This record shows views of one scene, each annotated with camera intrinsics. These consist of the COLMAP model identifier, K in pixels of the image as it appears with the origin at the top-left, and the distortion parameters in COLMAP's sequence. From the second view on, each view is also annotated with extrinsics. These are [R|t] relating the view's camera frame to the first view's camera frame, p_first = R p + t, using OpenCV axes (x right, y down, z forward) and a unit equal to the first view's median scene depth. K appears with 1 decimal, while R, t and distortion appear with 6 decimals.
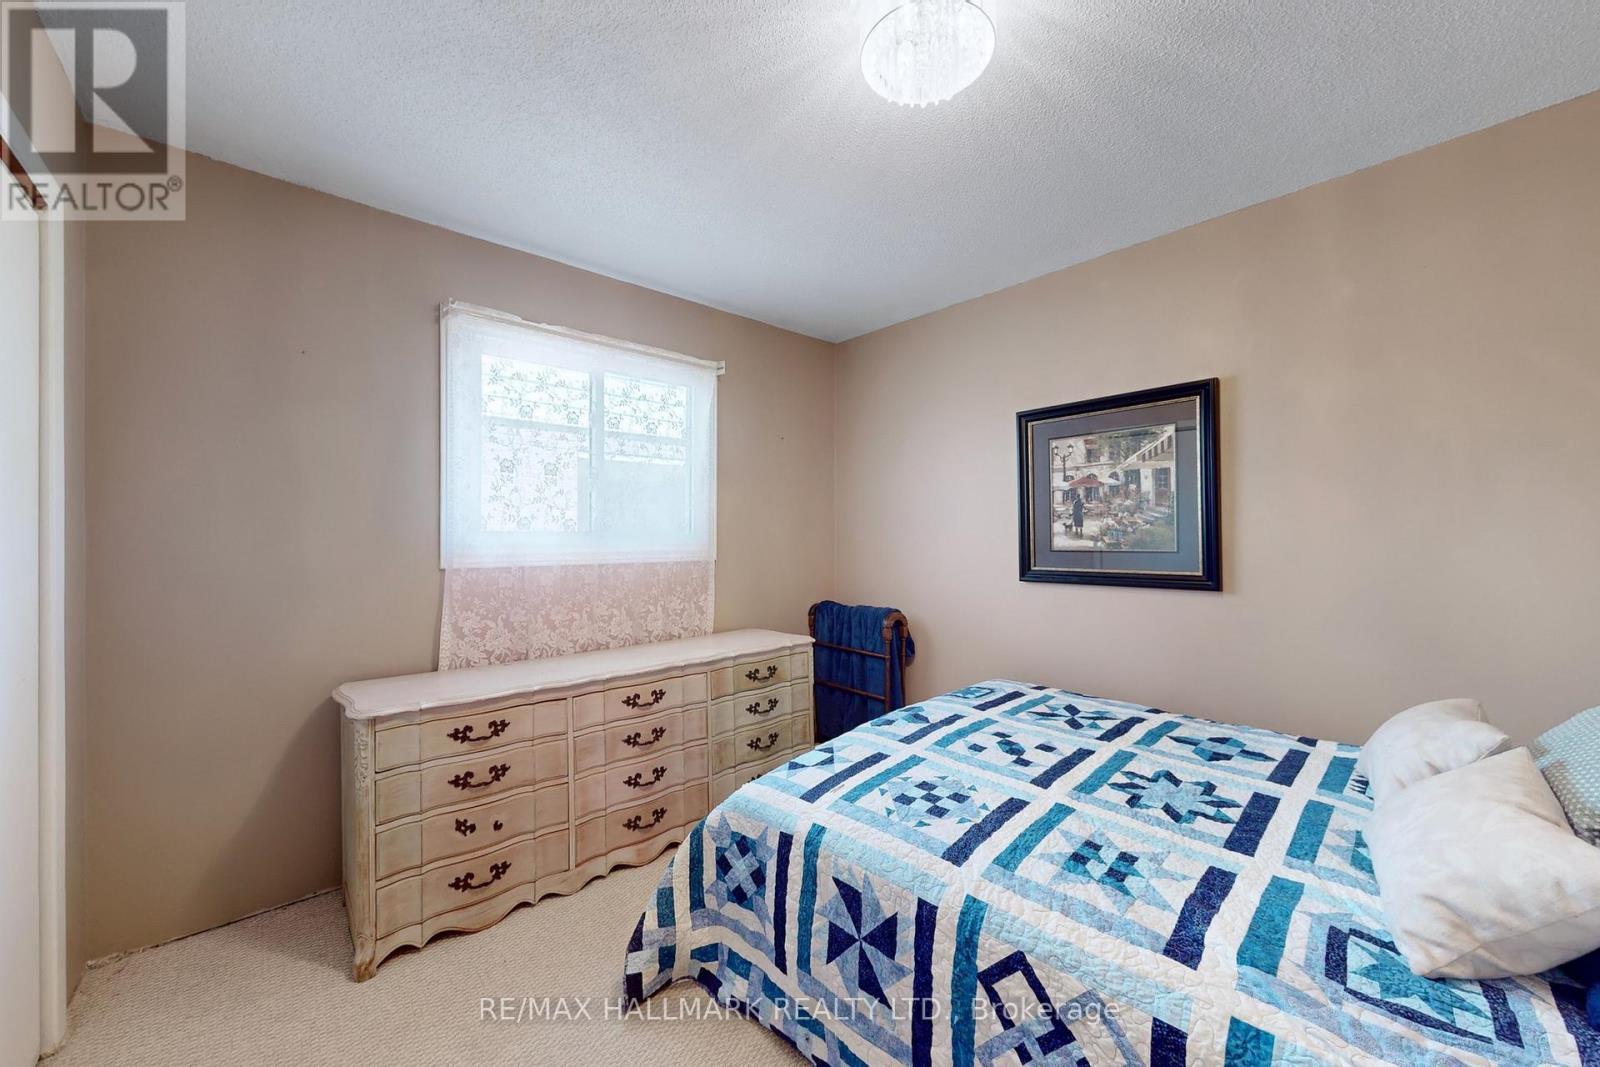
lens RADIAL K [[585.3, 0, 786.1], [0, 585.3, 532.0], [0, 0, 1]] dist [-0.000075, 0.000527]
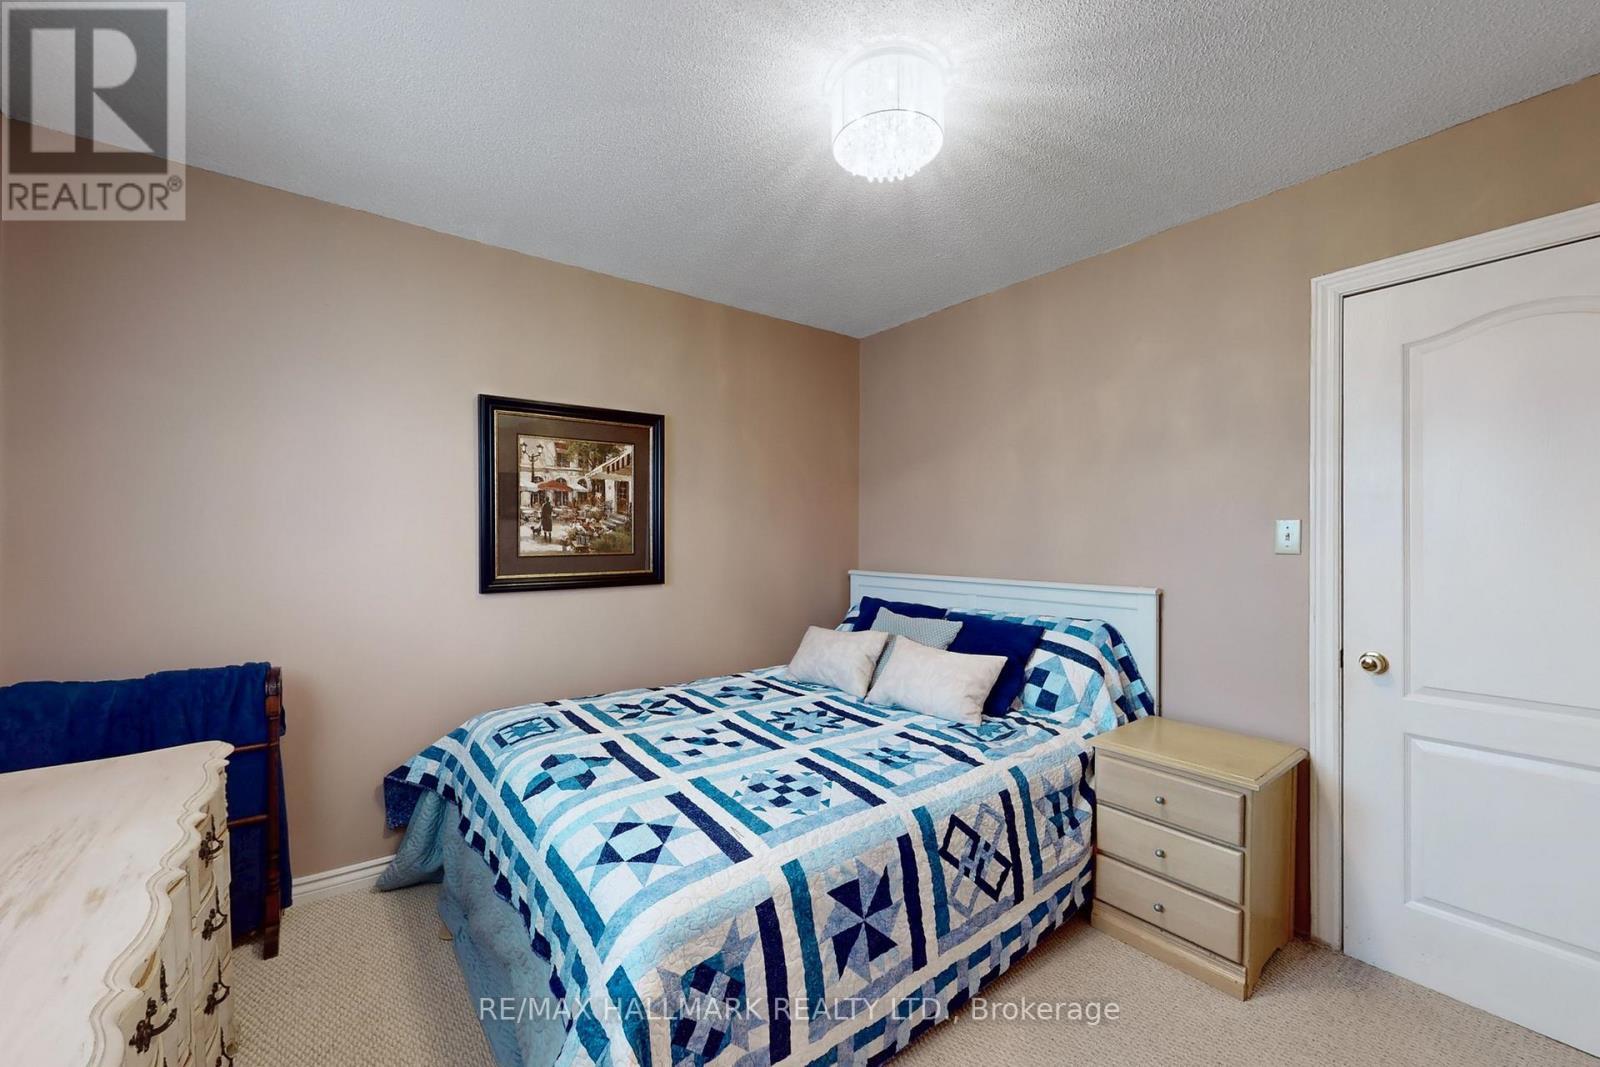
lens RADIAL K [[634.1, 0, 788.1], [0, 634.1, 539.8], [0, 0, 1]] dist [0.002962, -0.000029]
pose [[0.093030, -0.001639, 0.995662, -0.629739], [-0.008414, 0.999962, 0.002432, -0.000210], [-0.995628, -0.008604, 0.093012, 0.626796]]
